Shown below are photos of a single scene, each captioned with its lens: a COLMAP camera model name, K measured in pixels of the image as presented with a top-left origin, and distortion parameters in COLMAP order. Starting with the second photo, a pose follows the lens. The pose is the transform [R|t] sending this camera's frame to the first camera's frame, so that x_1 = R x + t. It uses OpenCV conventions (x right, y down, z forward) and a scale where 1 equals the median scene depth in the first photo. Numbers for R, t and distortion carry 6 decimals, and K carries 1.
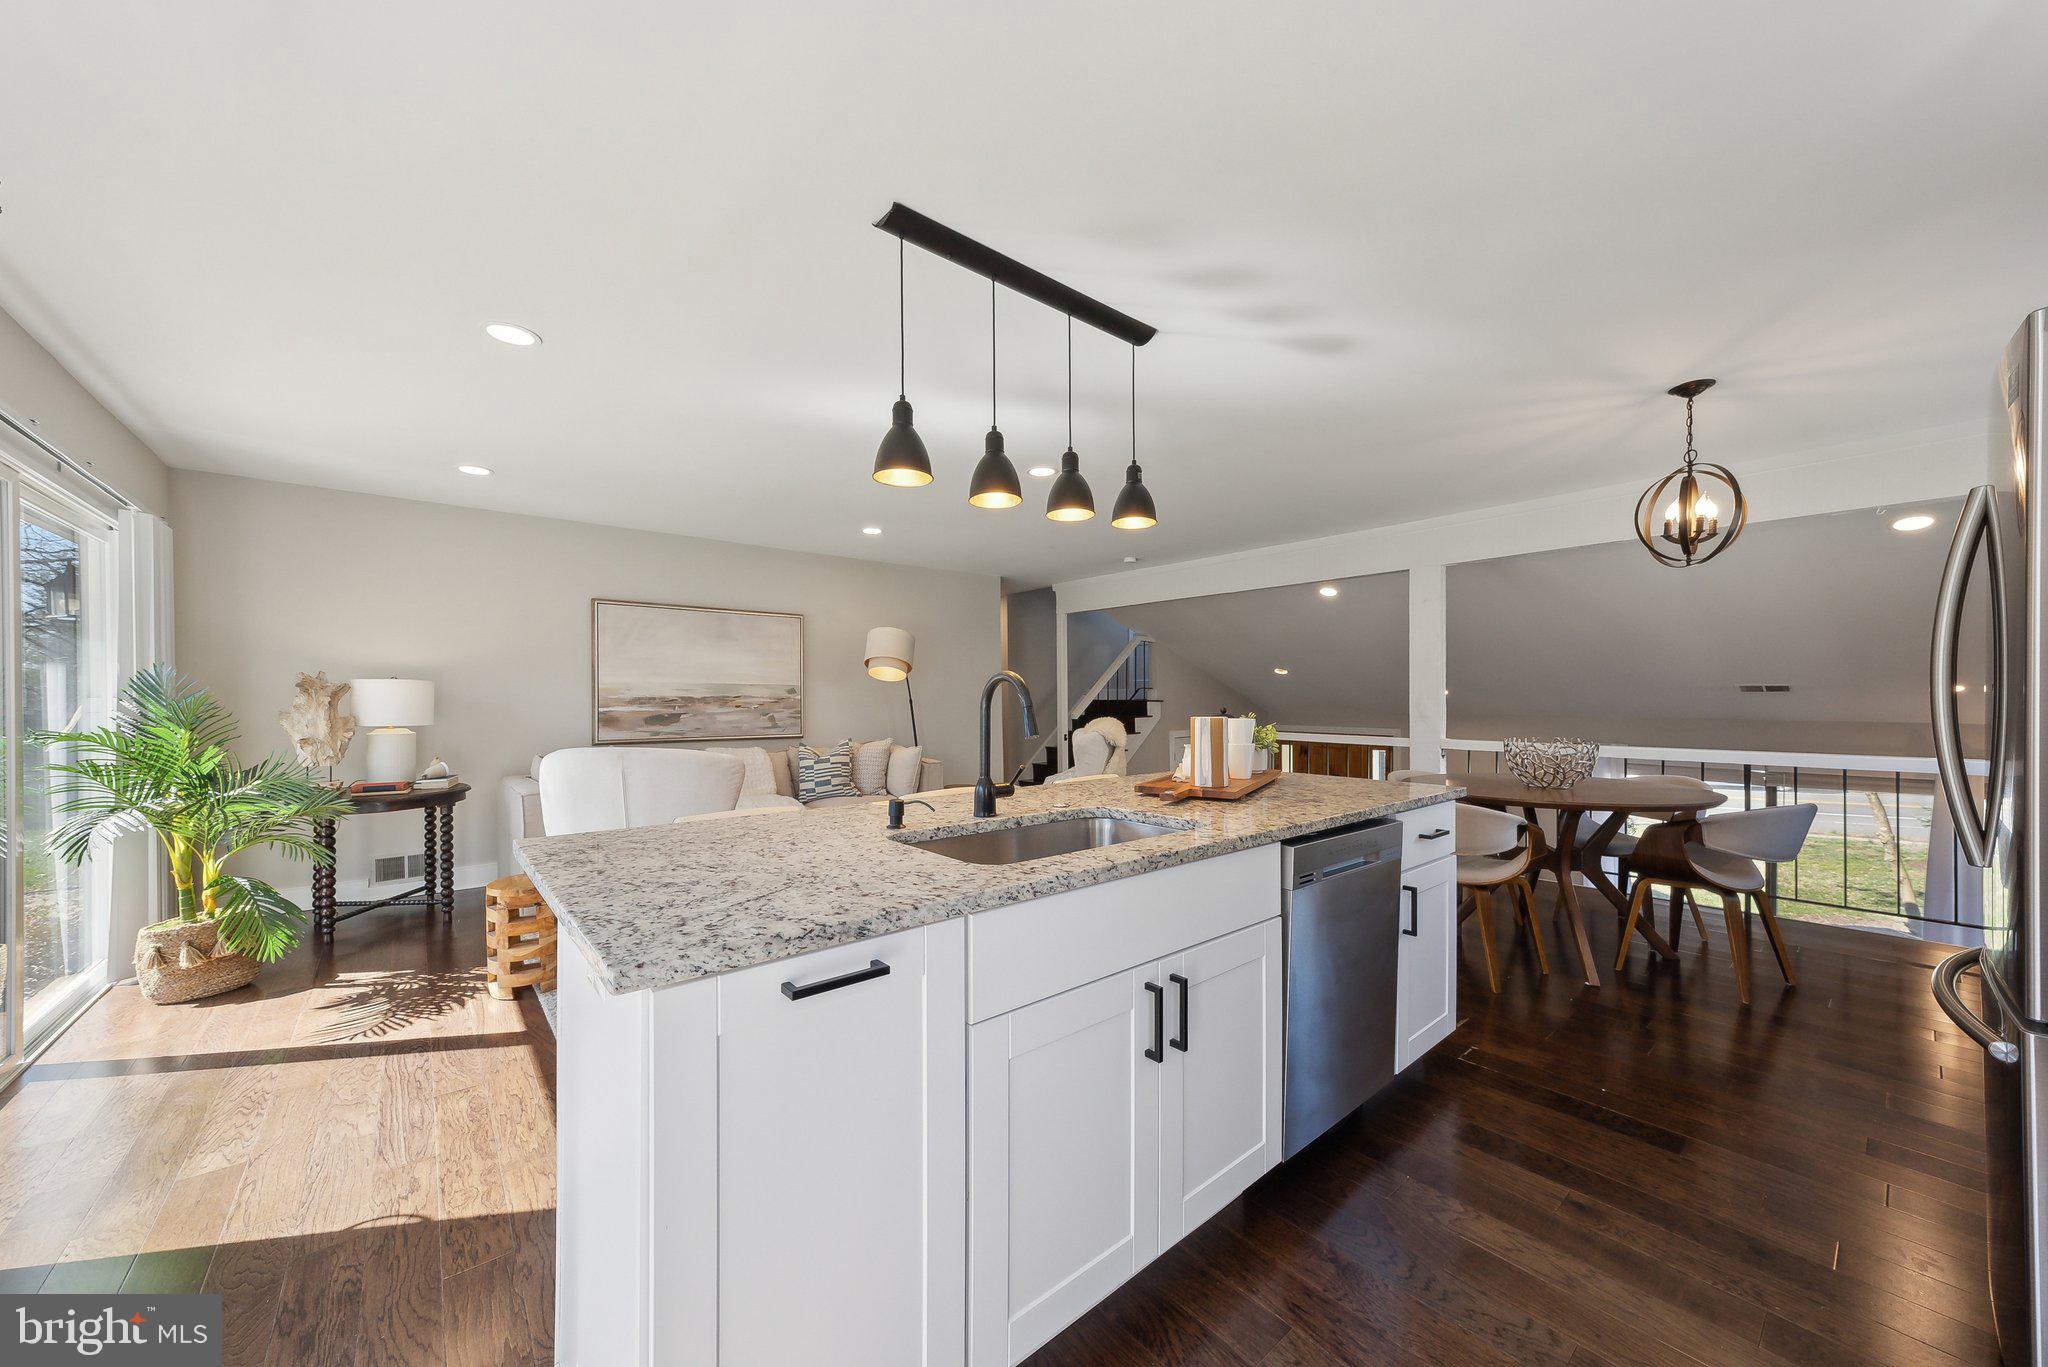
lens RADIAL K [[735.8, 0, 1014.4], [0, 735.8, 679.6], [0, 0, 1]] dist [-0.001033, -0.000053]
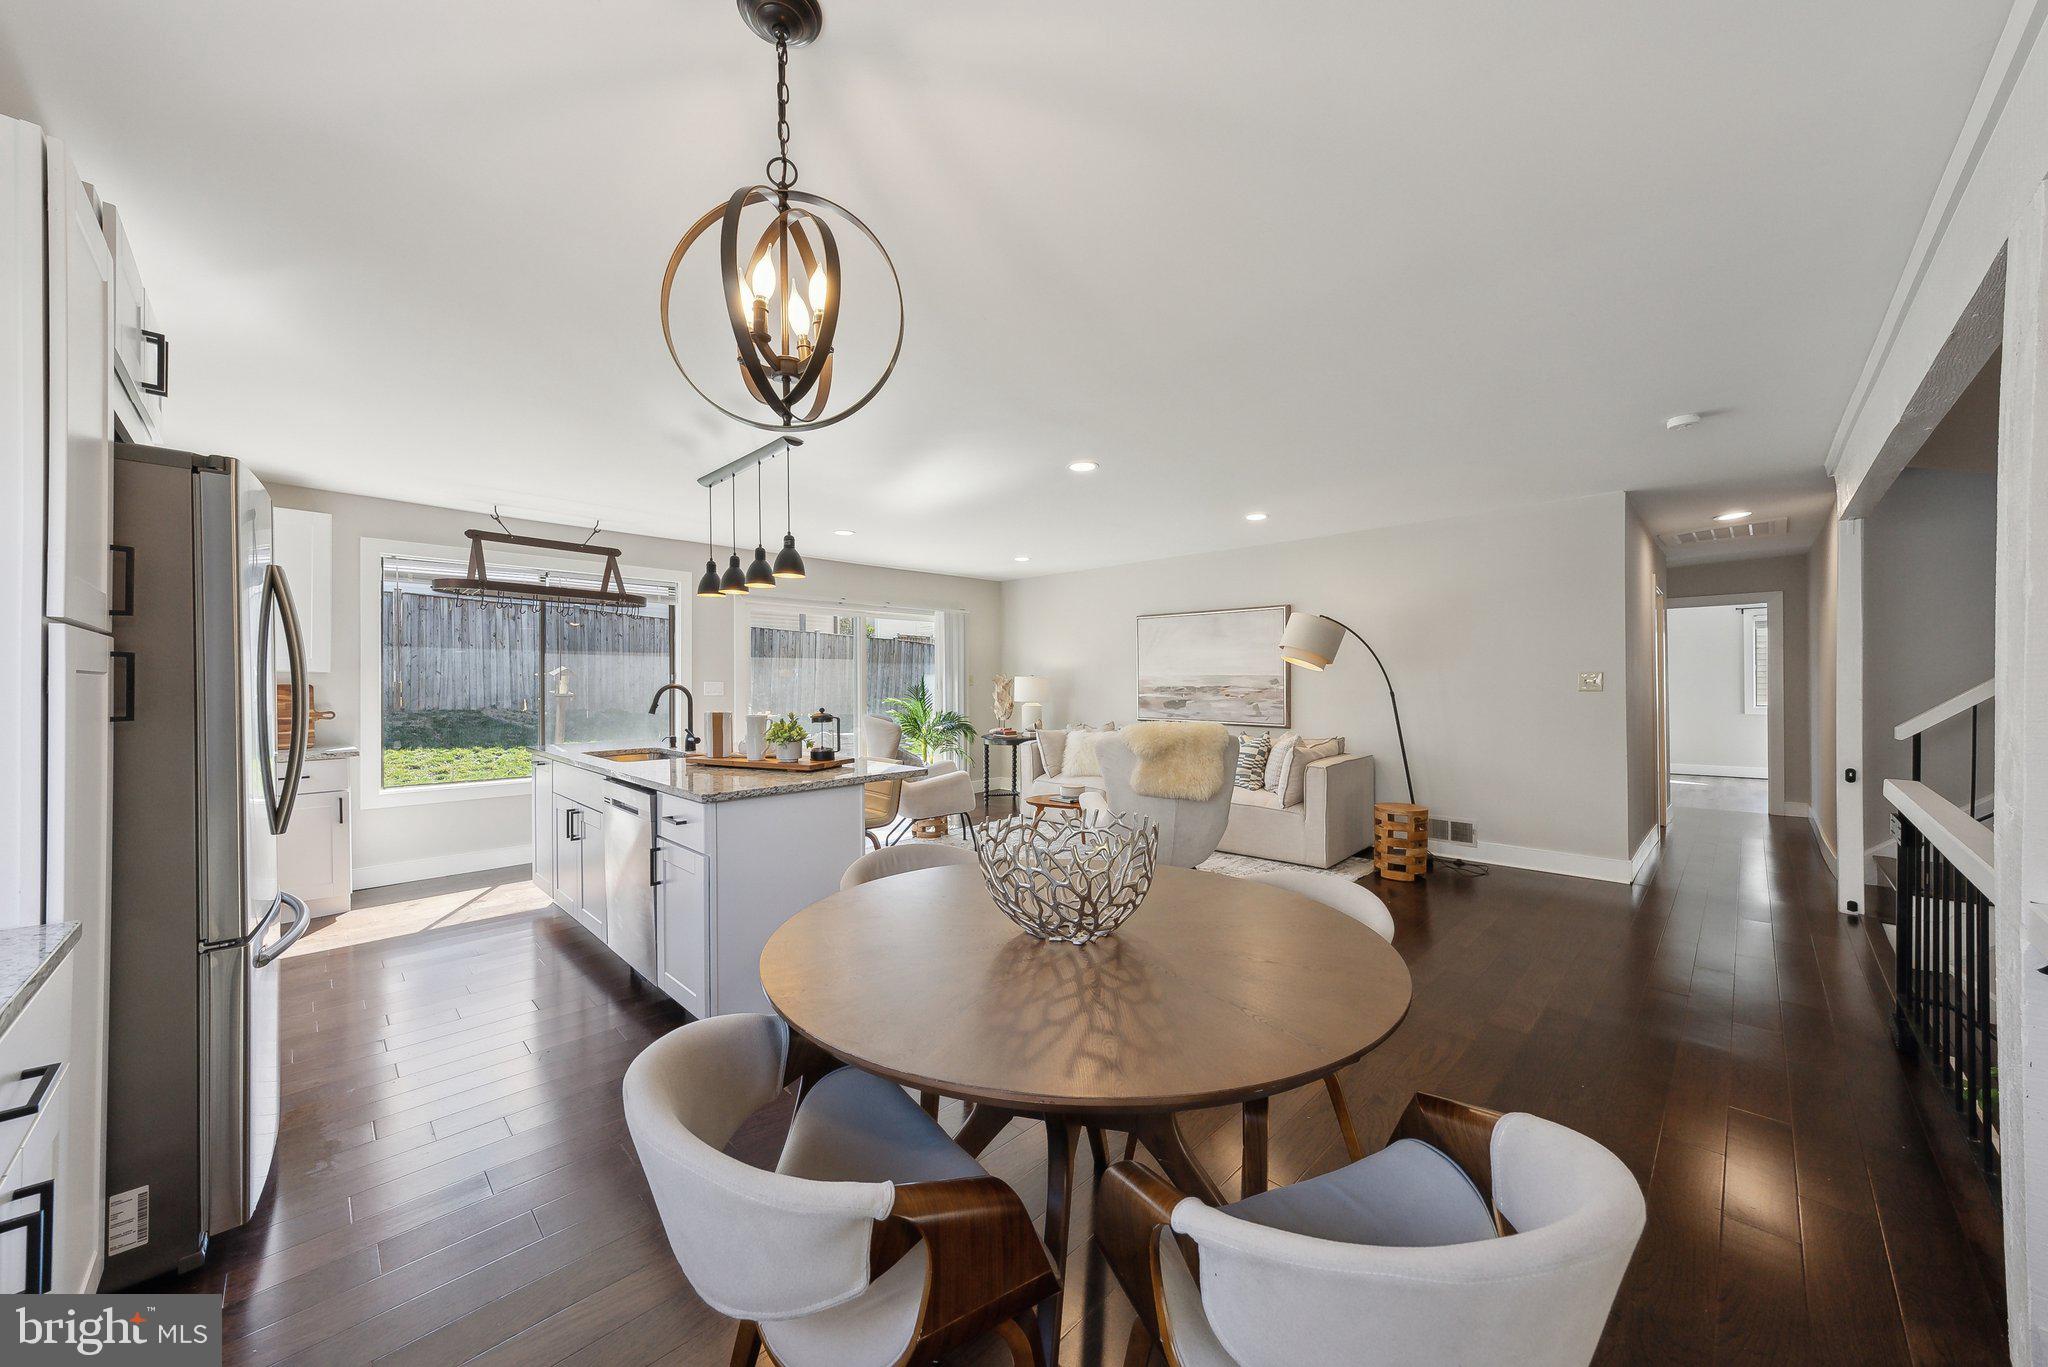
lens RADIAL K [[735.8, 0, 1014.4], [0, 735.8, 679.6], [0, 0, 1]] dist [-0.001033, -0.000053]
pose [[0.087980, 0.003186, -0.996117, 0.749065], [0.029160, 0.999558, 0.005773, -0.003812], [0.995695, -0.029555, 0.087848, 0.598829]]
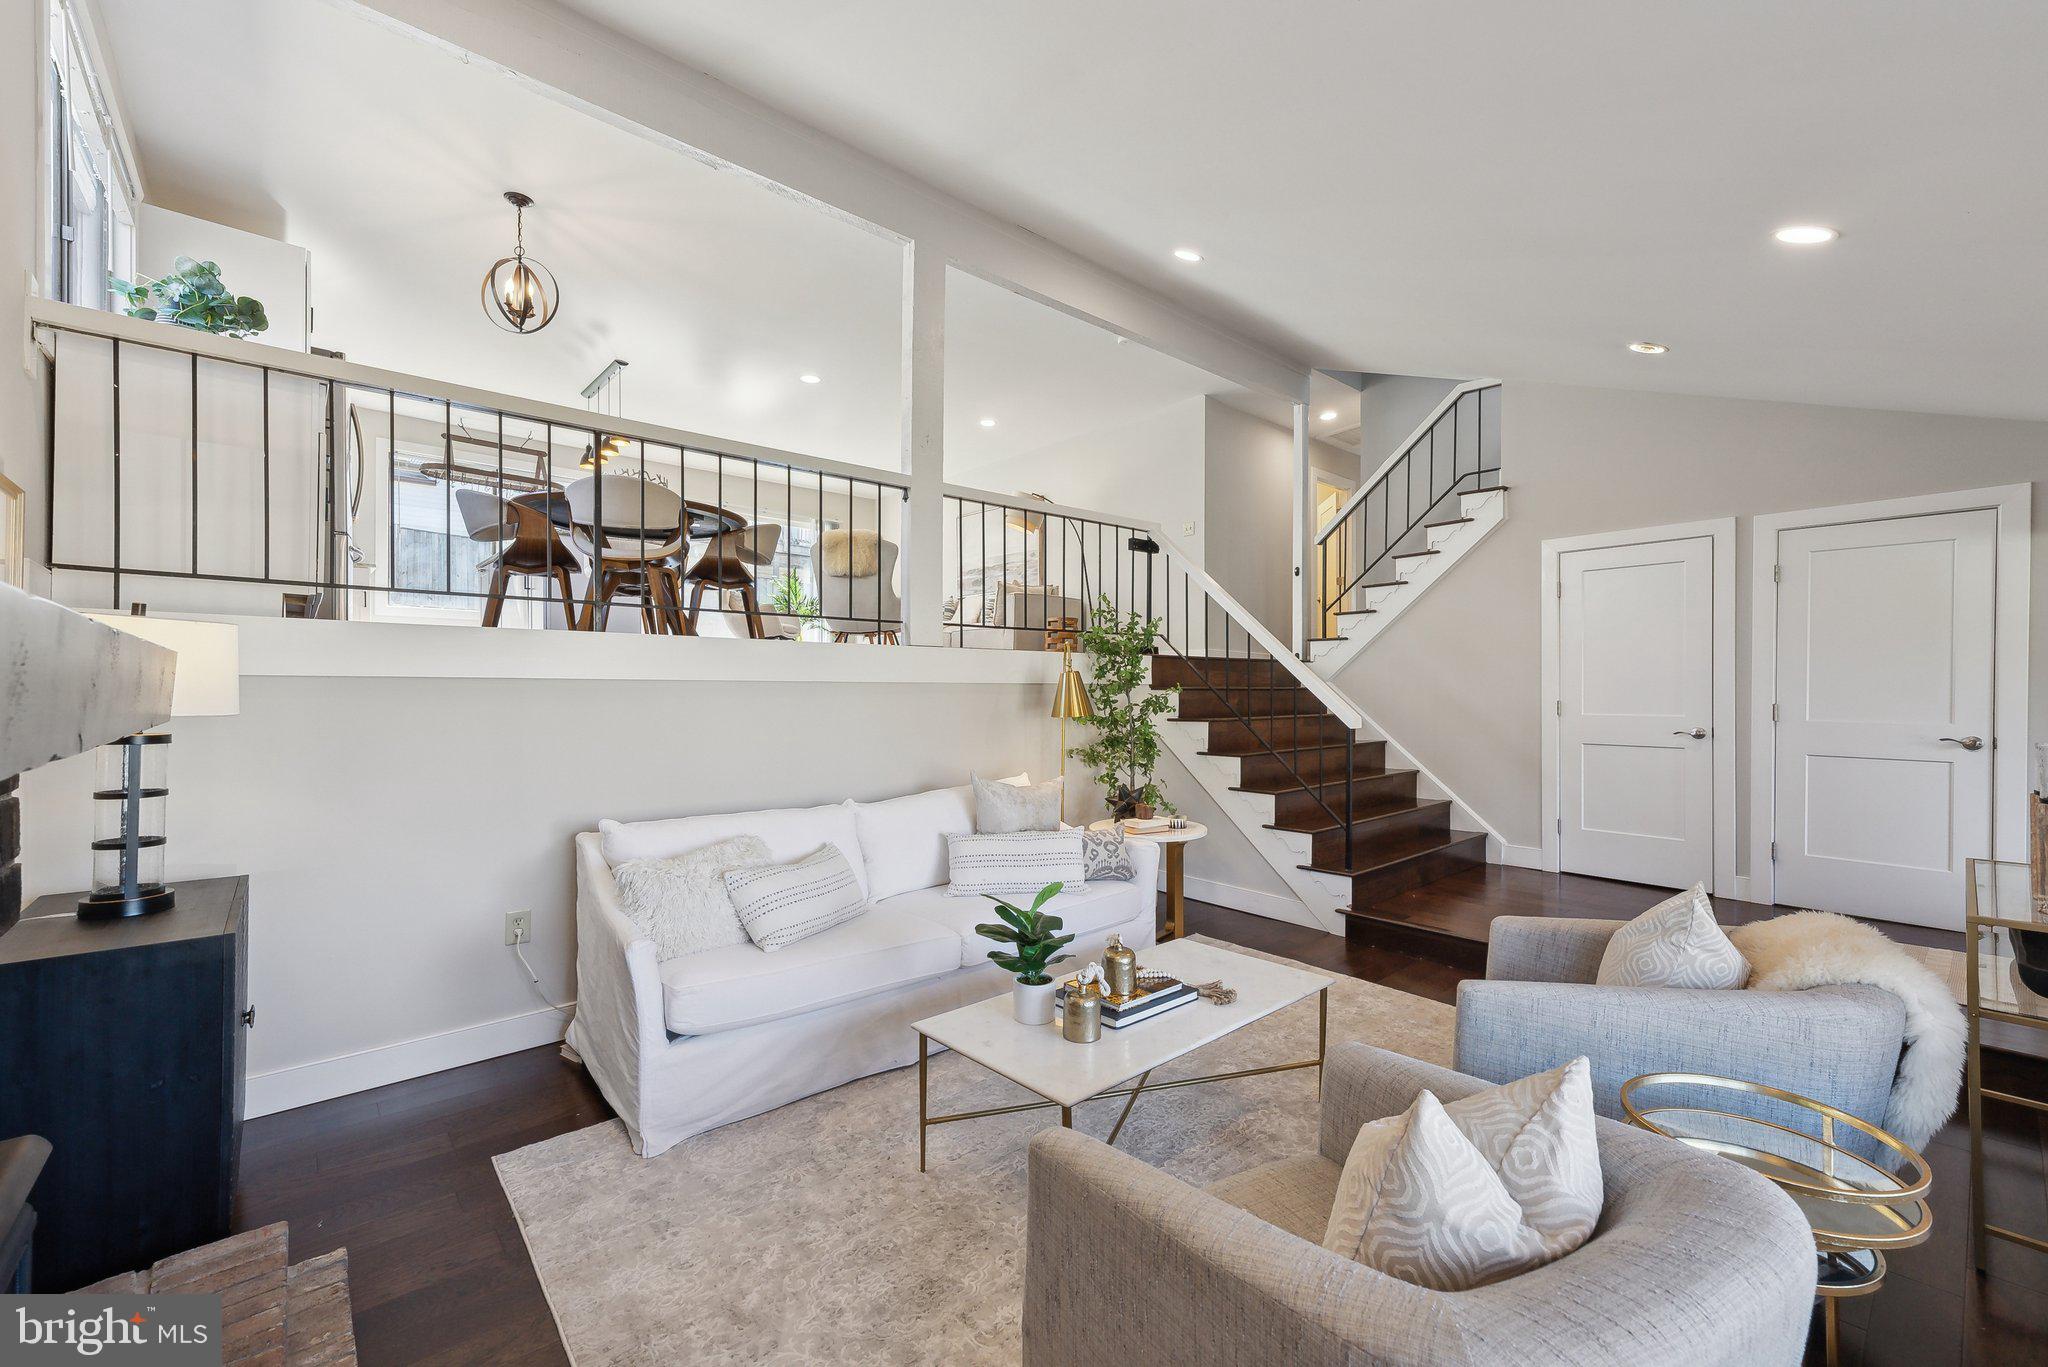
lens RADIAL K [[836.6, 0, 1024.0], [0, 836.6, 683.5], [0, 0, 1]] dist [0.001320, 0.000085]
pose [[0.034502, 0.005914, -0.999387, 1.367925], [0.023718, 0.999696, 0.006735, 0.273309], [0.999123, -0.023936, 0.034352, 1.018225]]
